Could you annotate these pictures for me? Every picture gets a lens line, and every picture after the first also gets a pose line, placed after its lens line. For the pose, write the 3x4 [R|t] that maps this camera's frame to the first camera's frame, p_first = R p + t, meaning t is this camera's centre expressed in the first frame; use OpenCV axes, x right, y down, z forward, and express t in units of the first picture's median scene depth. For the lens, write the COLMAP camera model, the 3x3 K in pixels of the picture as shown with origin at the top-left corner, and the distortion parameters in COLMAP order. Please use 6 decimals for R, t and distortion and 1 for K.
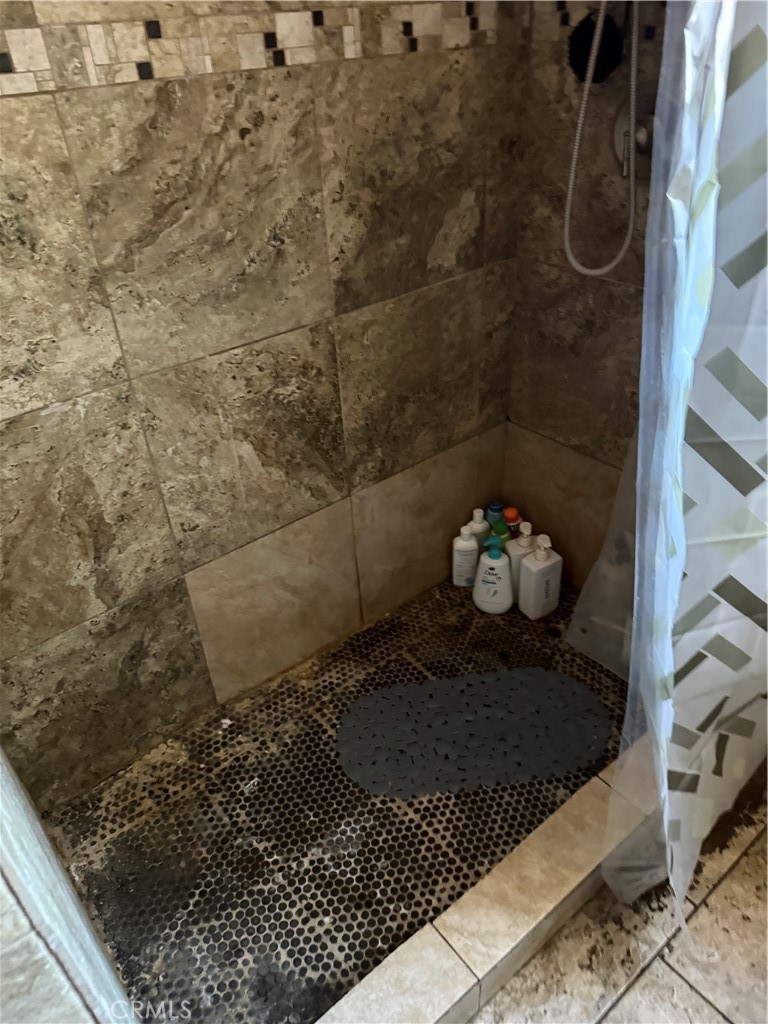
lens RADIAL K [[739.2, 0, 393.2], [0, 739.2, 516.5], [0, 0, 1]] dist [0.111685, -0.150533]
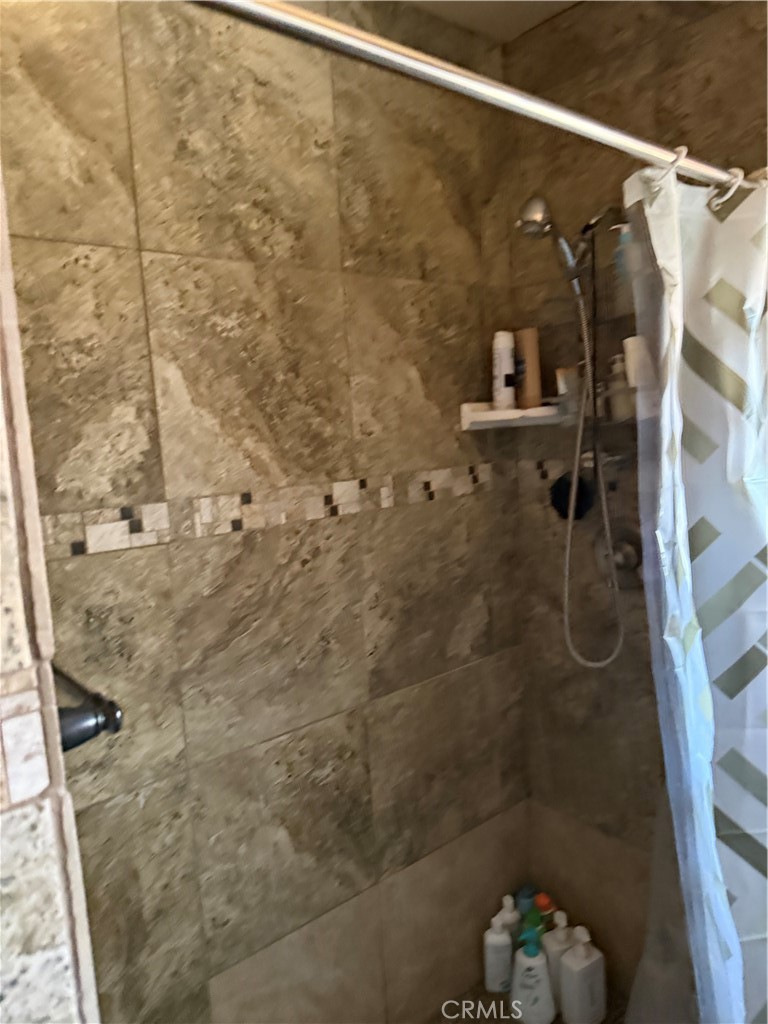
lens RADIAL K [[719.6, 0, 384.0], [0, 719.6, 512.0], [0, 0, 1]] dist [0.088184, -0.132976]
pose [[0.999907, -0.011962, -0.006576, -0.046850], [0.007519, 0.884753, -0.465999, -0.015186], [0.011393, 0.465906, 0.884761, -0.095457]]
